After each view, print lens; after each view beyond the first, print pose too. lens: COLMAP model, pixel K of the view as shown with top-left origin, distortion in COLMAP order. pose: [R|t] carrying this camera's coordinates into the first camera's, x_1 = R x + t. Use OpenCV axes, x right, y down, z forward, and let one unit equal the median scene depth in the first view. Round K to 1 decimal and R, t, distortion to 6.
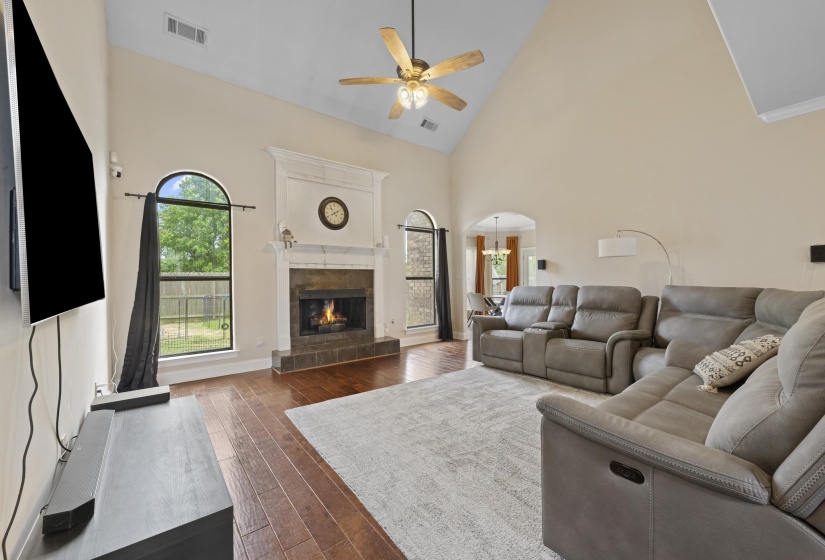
lens RADIAL K [[328.4, 0, 409.8], [0, 328.4, 281.4], [0, 0, 1]] dist [-0.003300, 0.000154]
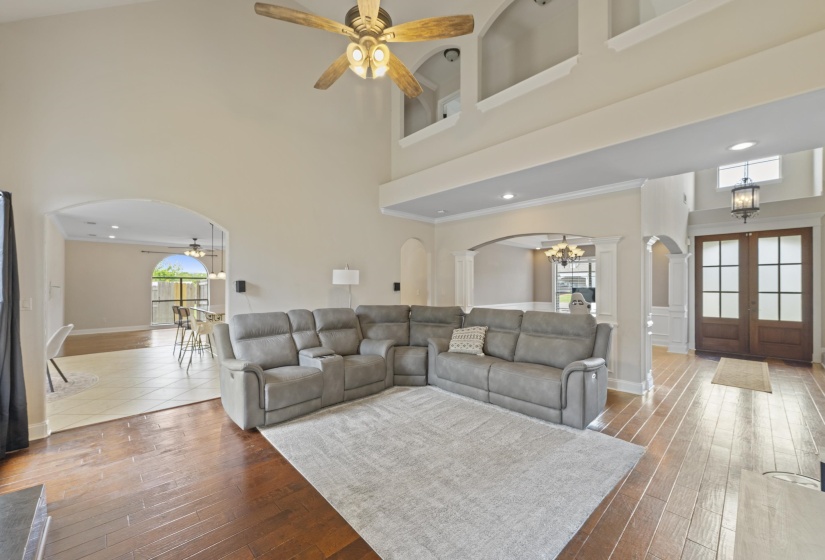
lens RADIAL K [[328.4, 0, 409.8], [0, 328.4, 281.4], [0, 0, 1]] dist [-0.003300, 0.000154]
pose [[-0.097000, 0.012800, 0.995202, -0.697437], [0.006149, 0.999906, -0.012261, -0.075734], [-0.995265, 0.004930, -0.097070, 0.971231]]
